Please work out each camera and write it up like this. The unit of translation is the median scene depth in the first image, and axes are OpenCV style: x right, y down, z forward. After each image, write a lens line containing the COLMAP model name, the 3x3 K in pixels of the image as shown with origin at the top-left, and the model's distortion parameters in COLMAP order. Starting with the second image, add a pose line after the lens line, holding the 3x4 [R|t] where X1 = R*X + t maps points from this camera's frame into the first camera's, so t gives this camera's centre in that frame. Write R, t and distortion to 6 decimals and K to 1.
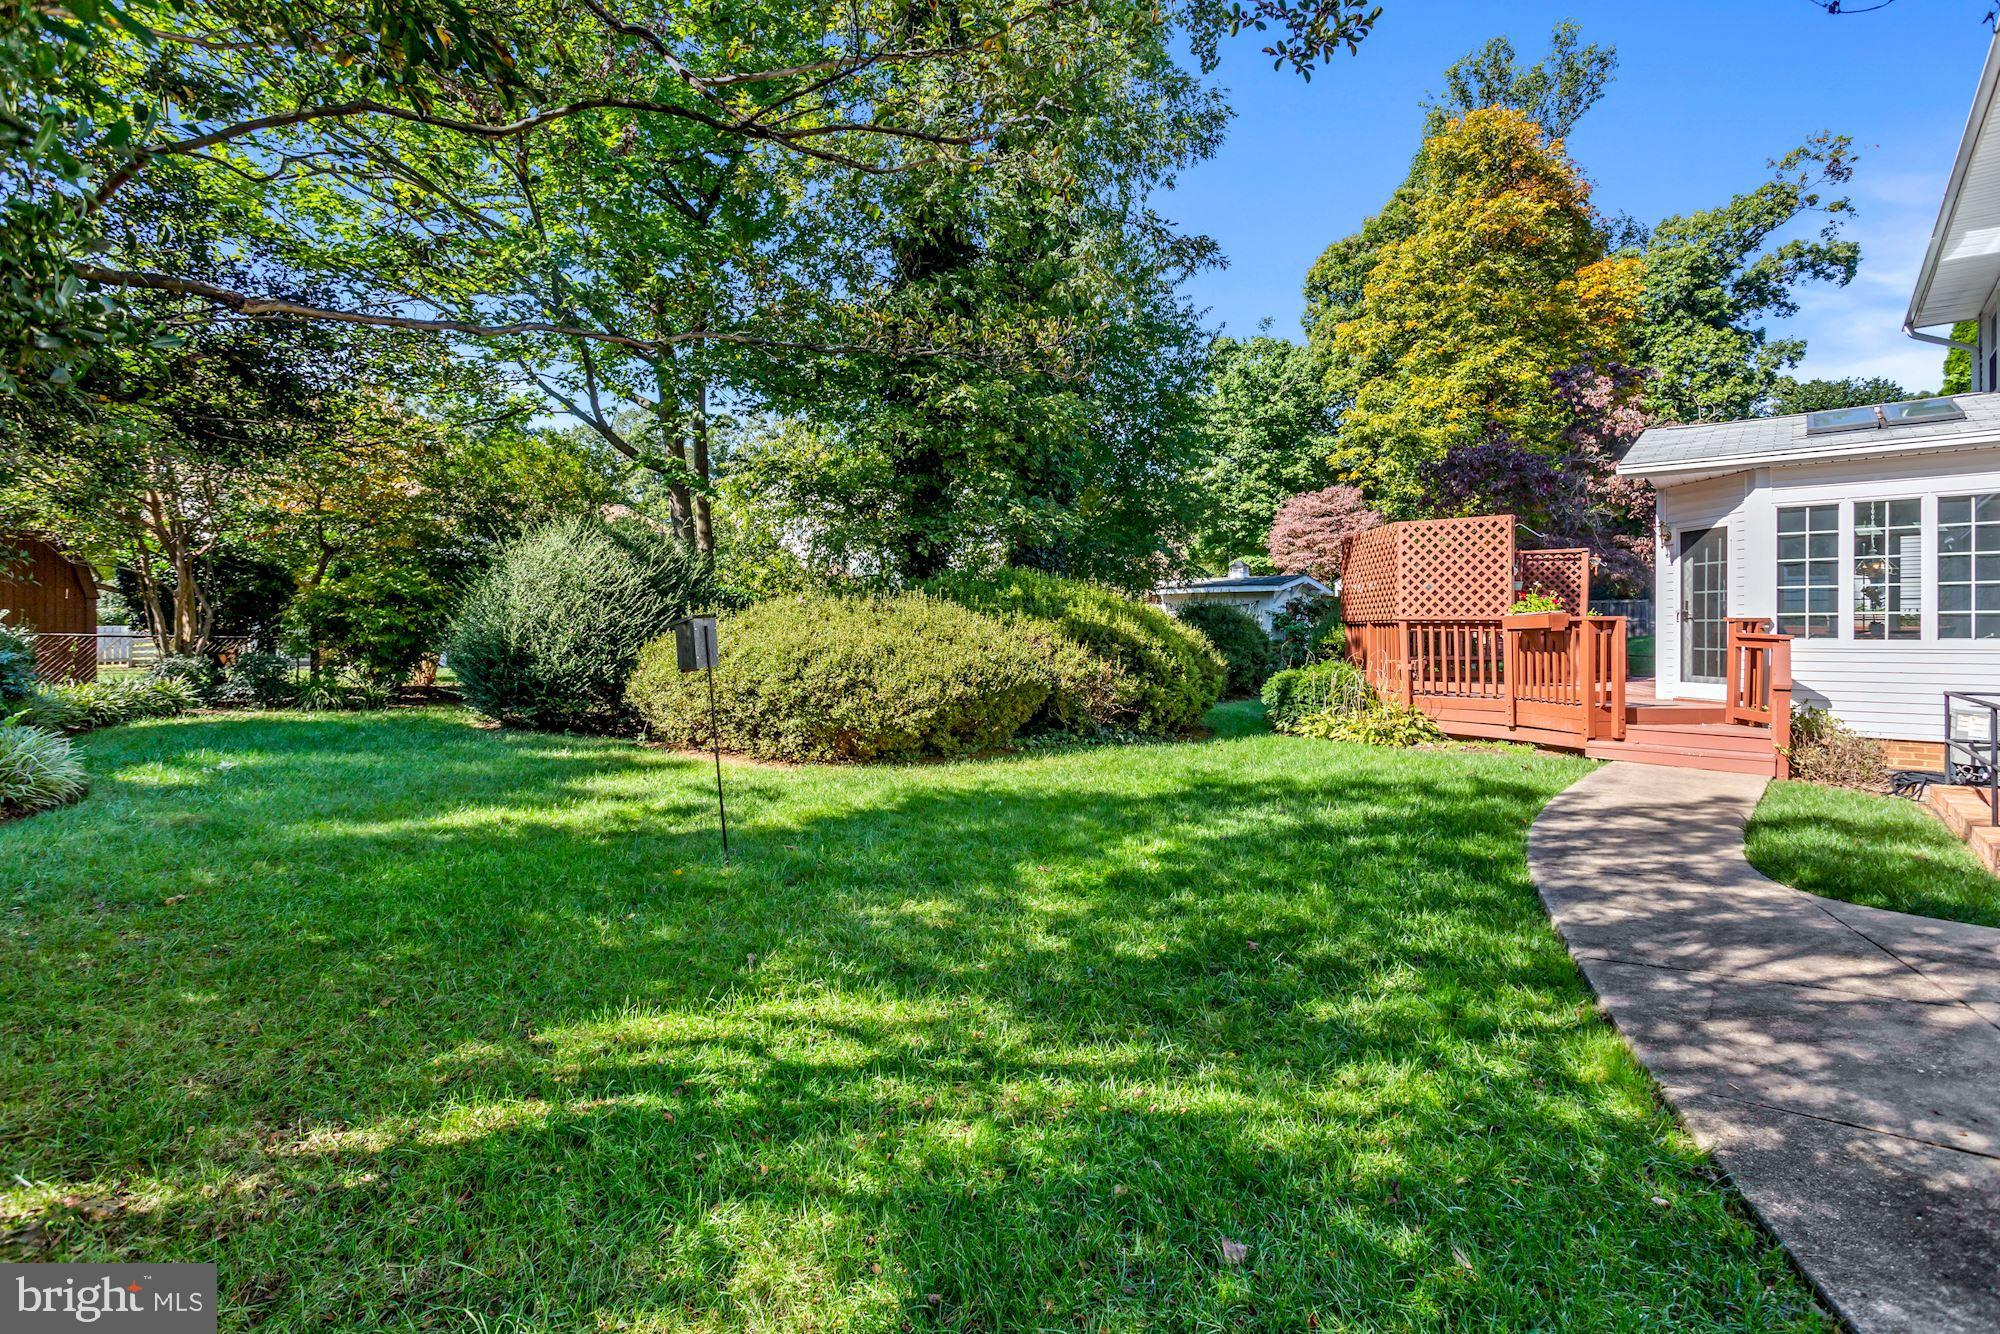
lens RADIAL K [[964.7, 0, 1001.3], [0, 964.7, 654.0], [0, 0, 1]] dist [0.001068, 0.004089]
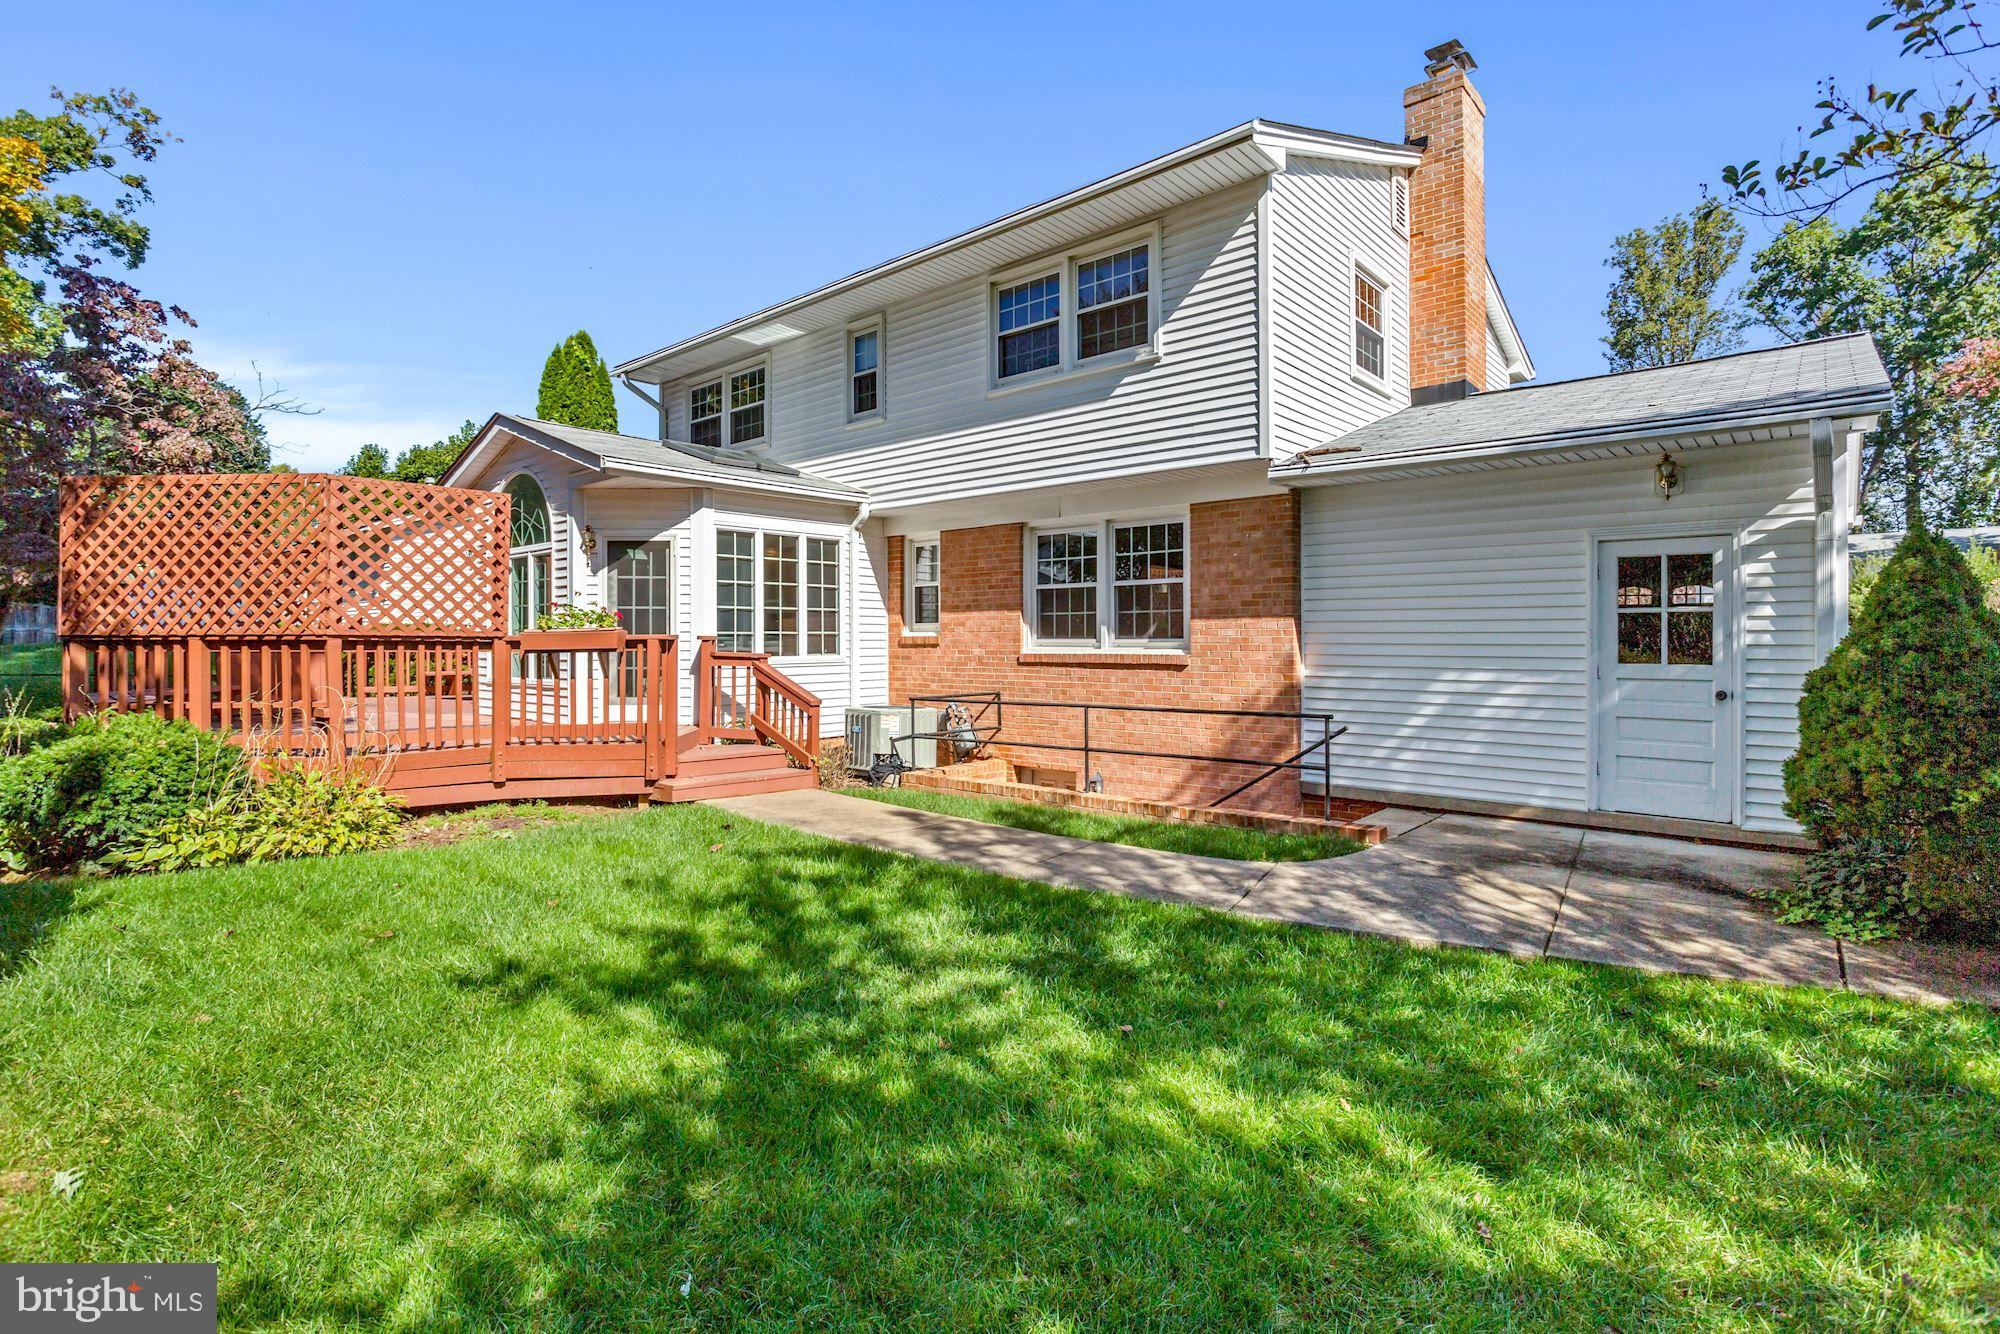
lens RADIAL K [[964.7, 0, 1003.0], [0, 964.7, 632.6], [0, 0, 1]] dist [0.001068, 0.004089]
pose [[0.002498, 0.000962, 0.999996, -0.213015], [0.027572, 0.999619, -0.001031, -0.028375], [-0.999617, 0.027575, 0.002471, 0.638799]]
